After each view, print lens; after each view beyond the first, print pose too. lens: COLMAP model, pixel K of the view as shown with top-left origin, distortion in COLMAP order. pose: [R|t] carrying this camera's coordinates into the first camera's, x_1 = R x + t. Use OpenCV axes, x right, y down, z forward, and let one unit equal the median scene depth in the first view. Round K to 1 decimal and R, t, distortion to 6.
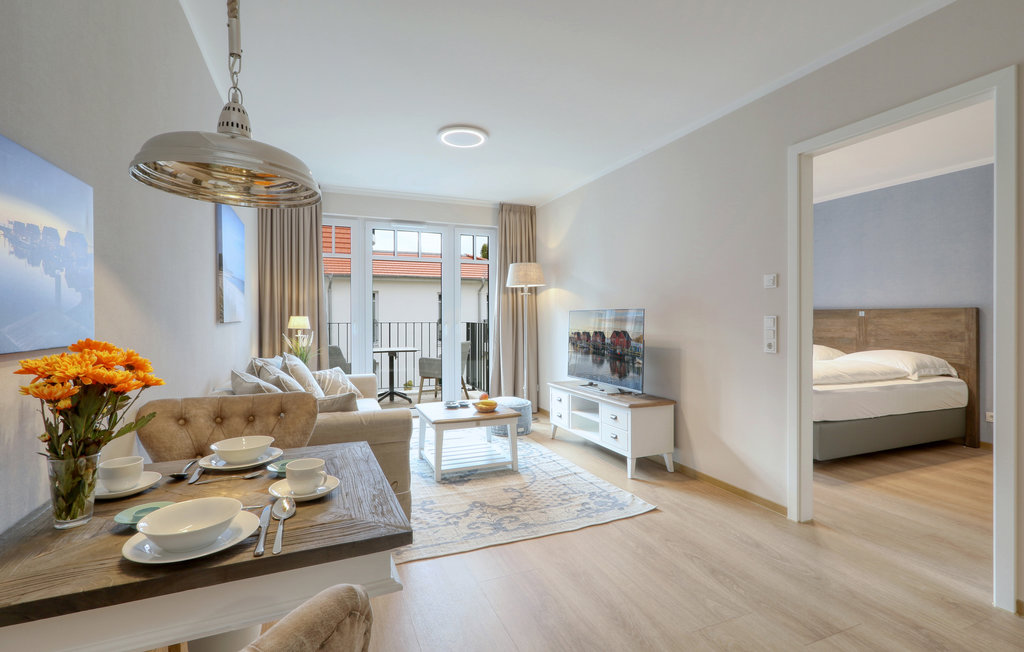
lens RADIAL K [[469.6, 0, 504.9], [0, 469.6, 320.6], [0, 0, 1]] dist [-0.000358, 0.001516]
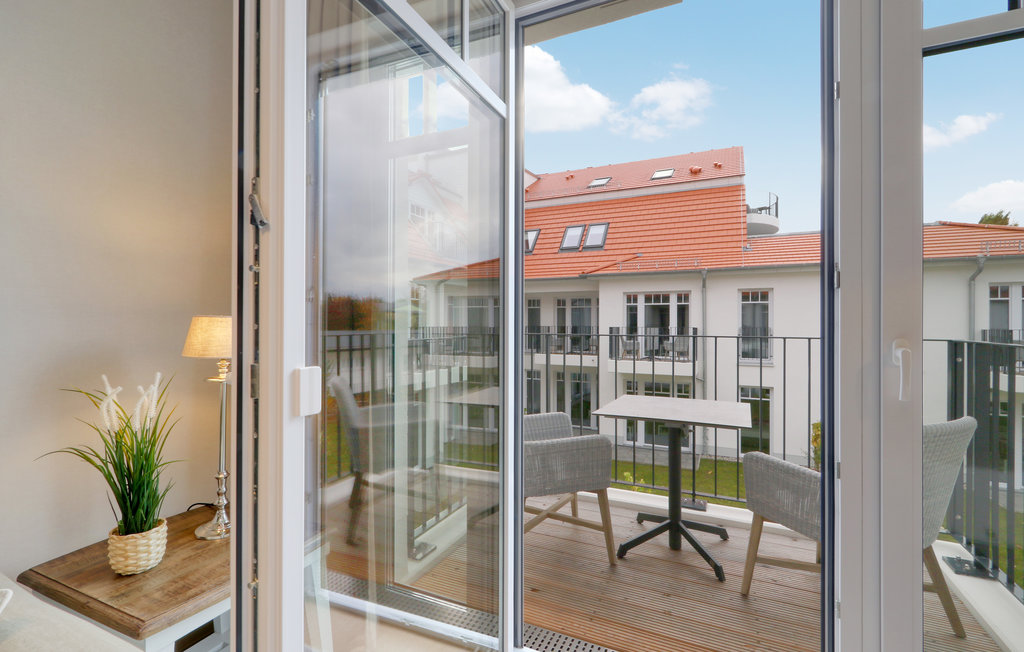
lens RADIAL K [[469.6, 0, 506.3], [0, 469.6, 322.1], [0, 0, 1]] dist [-0.000358, 0.001516]
pose [[0.678270, 0.003097, -0.734806, -0.105452], [-0.010836, 0.999925, -0.005788, -0.010654], [0.734733, 0.011888, 0.678252, 1.189693]]
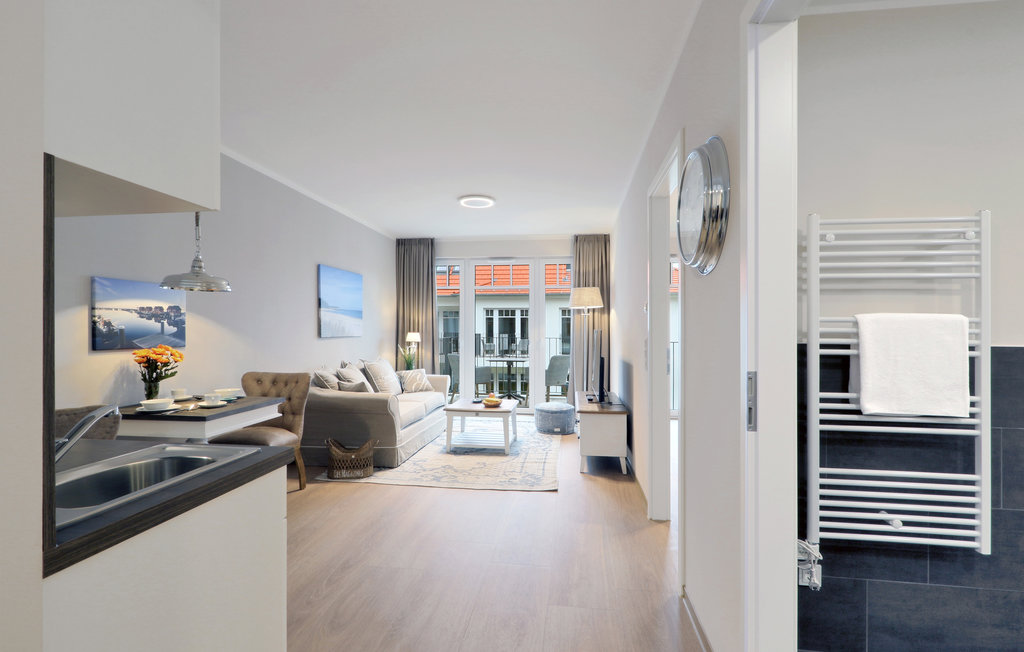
lens RADIAL K [[469.6, 0, 507.7], [0, 469.6, 326.2], [0, 0, 1]] dist [-0.000358, 0.001516]
pose [[0.867062, 0.002406, -0.498194, 0.703462], [-0.010402, 0.999858, -0.013276, -0.016890], [0.498091, 0.016693, 0.866964, -0.135094]]
